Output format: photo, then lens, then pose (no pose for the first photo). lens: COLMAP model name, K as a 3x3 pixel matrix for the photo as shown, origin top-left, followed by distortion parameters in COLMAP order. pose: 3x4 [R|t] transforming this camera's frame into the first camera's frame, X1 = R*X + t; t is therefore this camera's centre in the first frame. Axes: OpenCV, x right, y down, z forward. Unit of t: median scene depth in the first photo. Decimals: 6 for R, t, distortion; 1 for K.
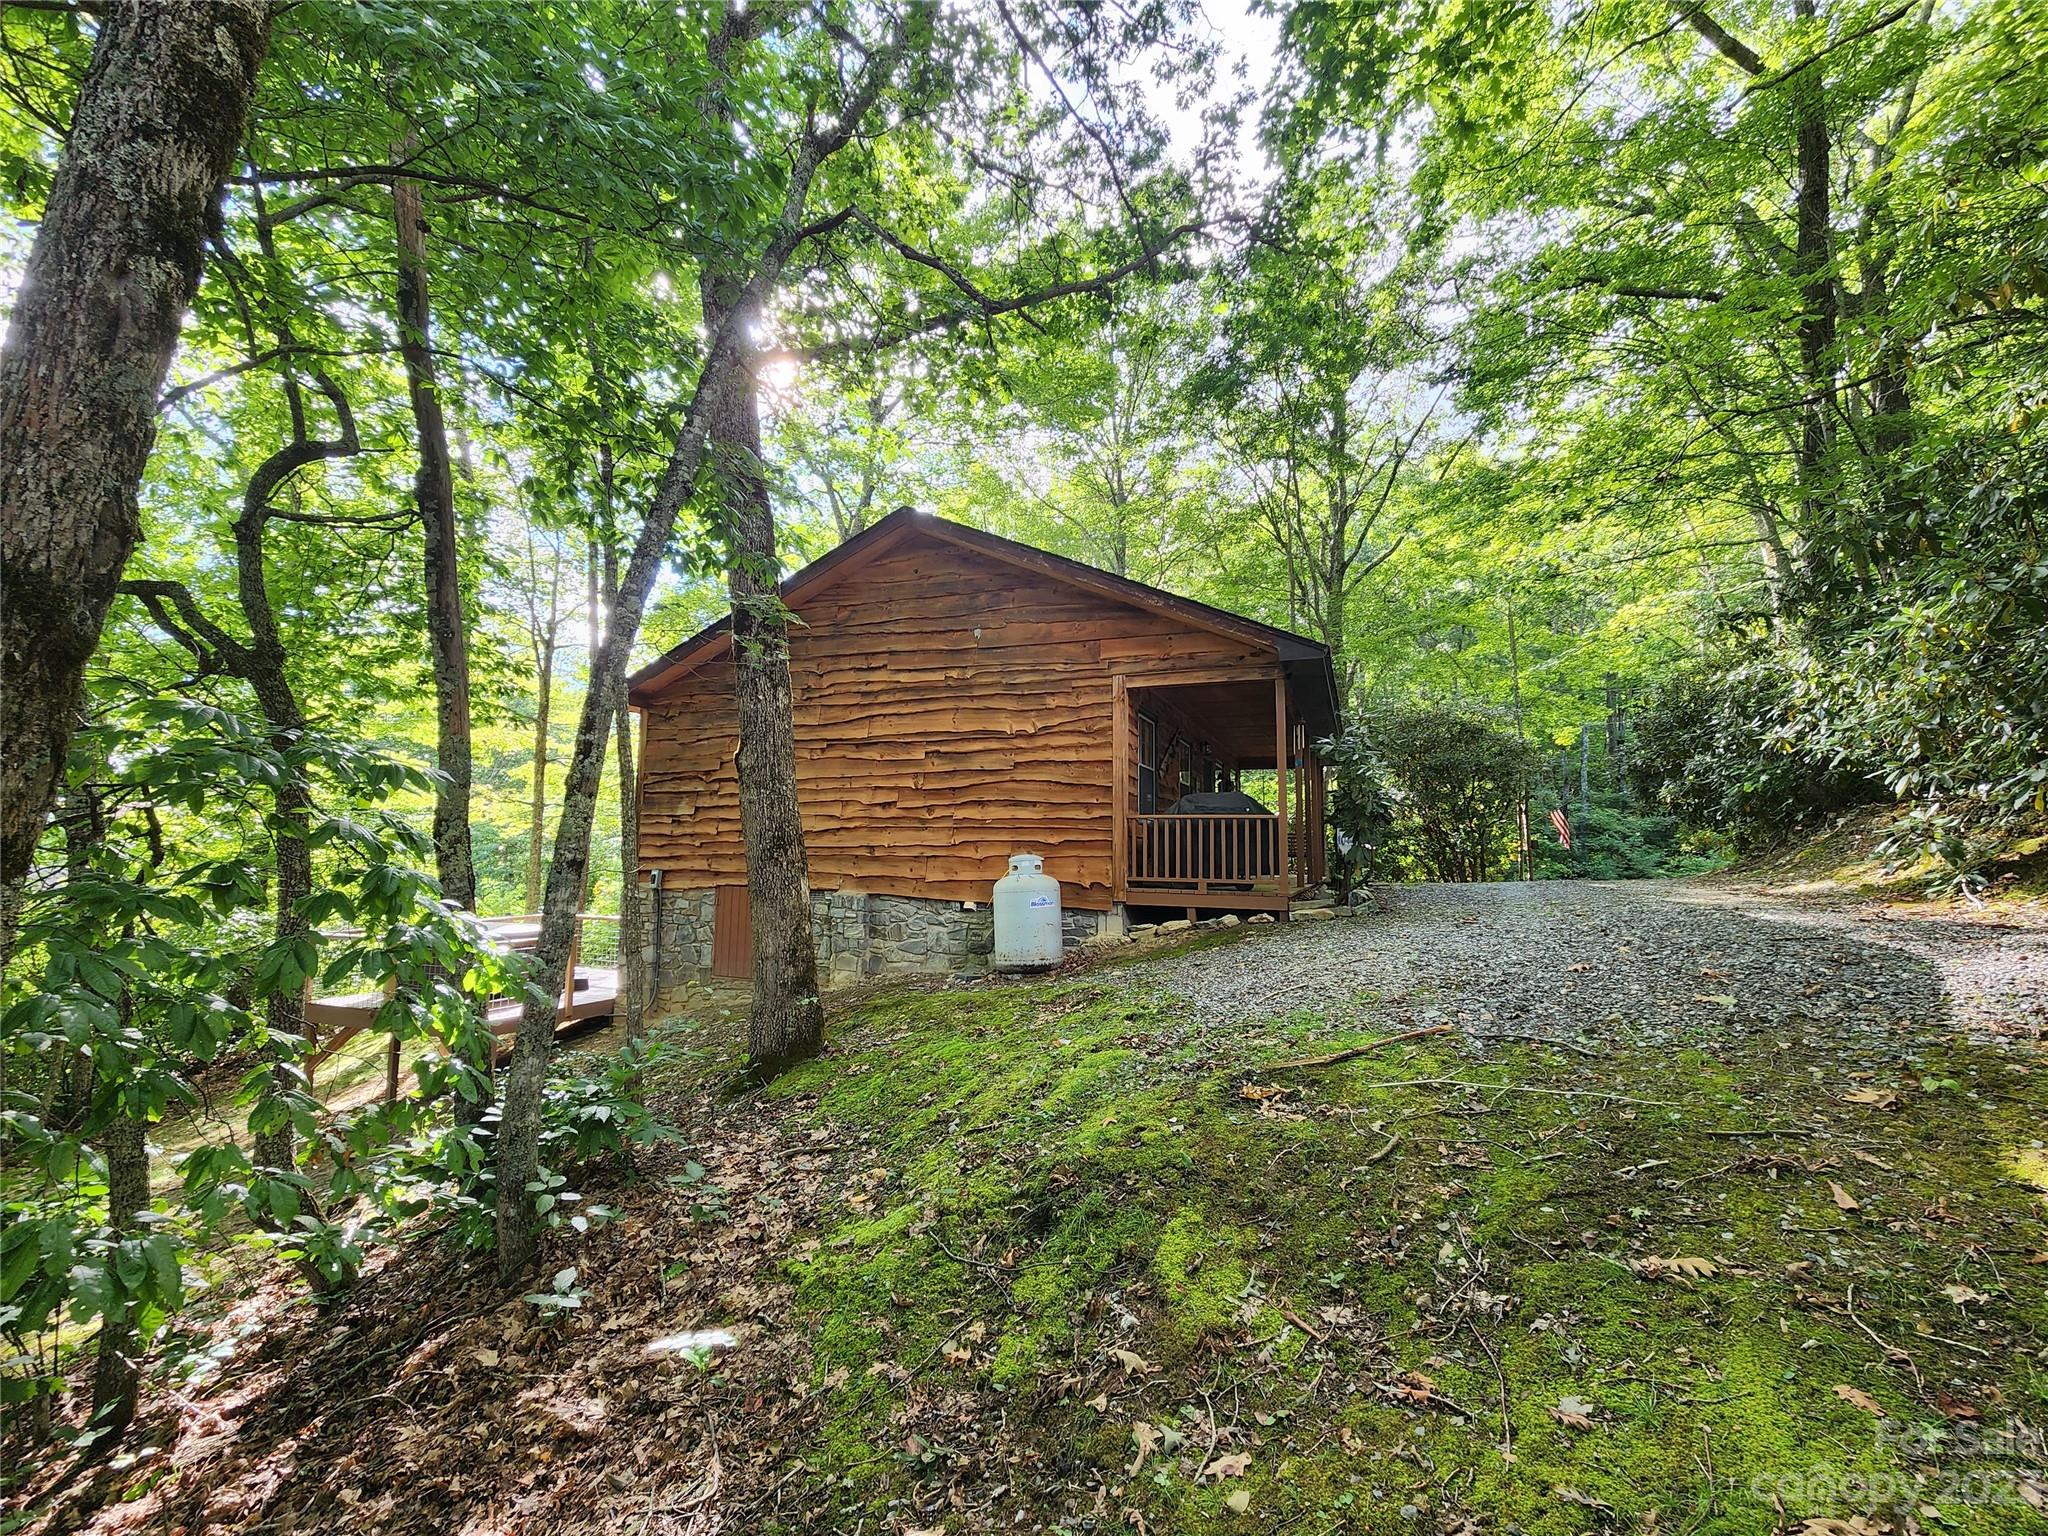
lens RADIAL K [[839.8, 0, 1036.8], [0, 839.8, 771.7], [0, 0, 1]] dist [0.001646, -0.000282]
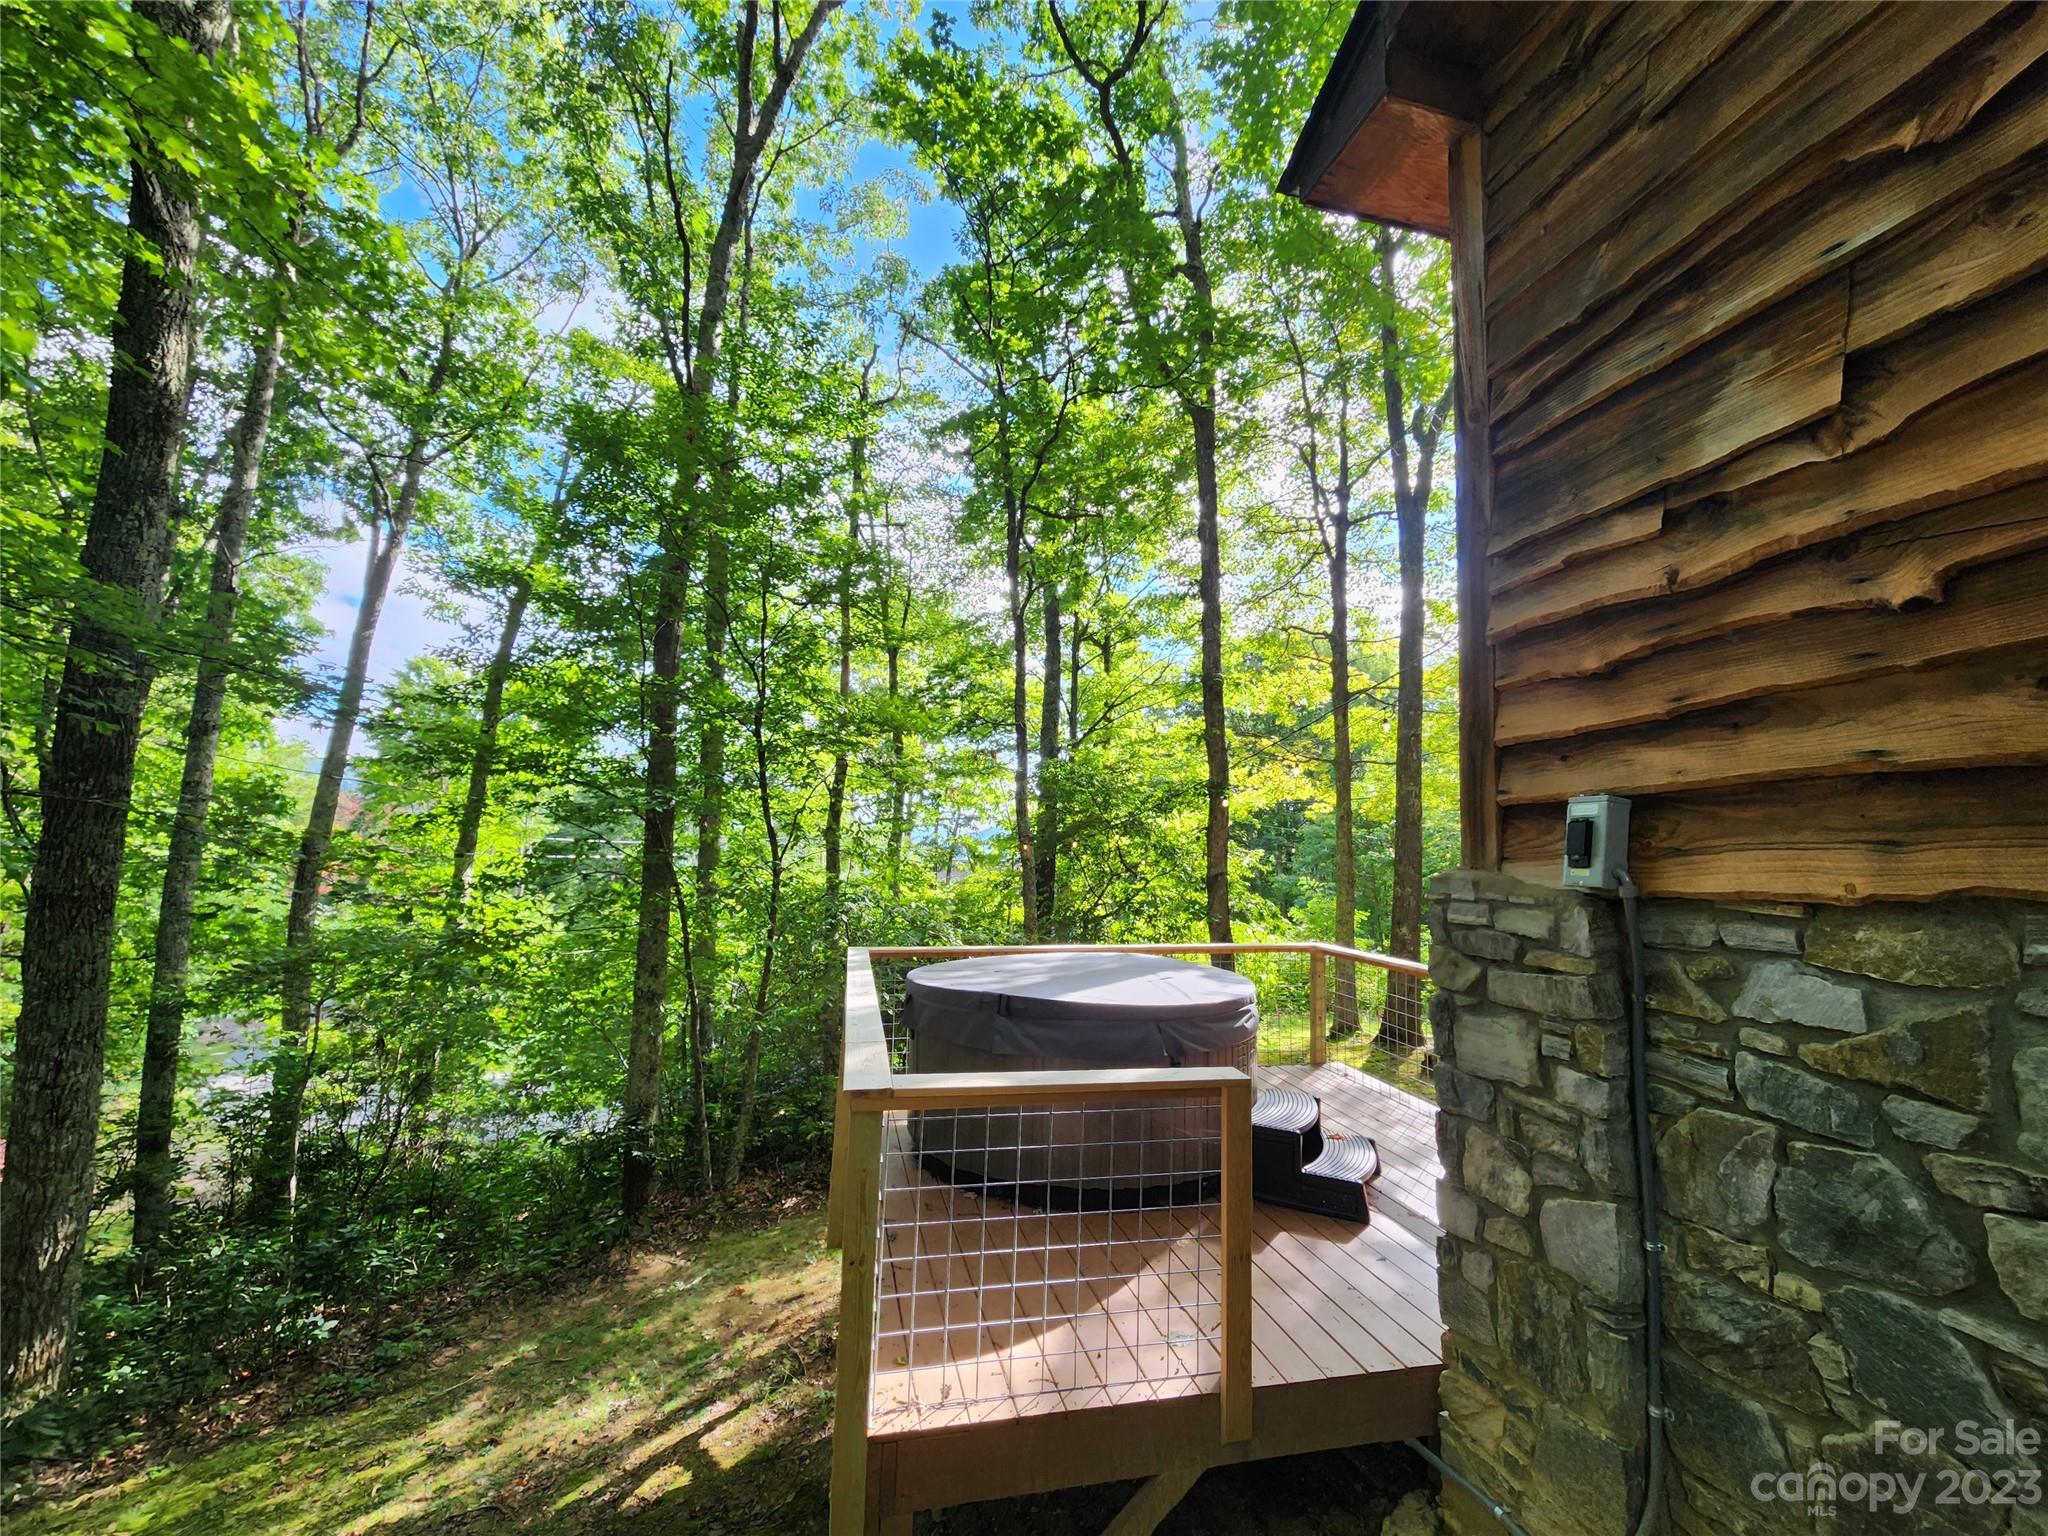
lens RADIAL K [[839.8, 0, 1036.8], [0, 839.8, 771.7], [0, 0, 1]] dist [0.001646, -0.000282]
pose [[0.578354, -0.074100, -0.812414, -0.372752], [0.070122, 0.996696, -0.040989, 0.110895], [0.812767, -0.033262, 0.581639, 0.790653]]
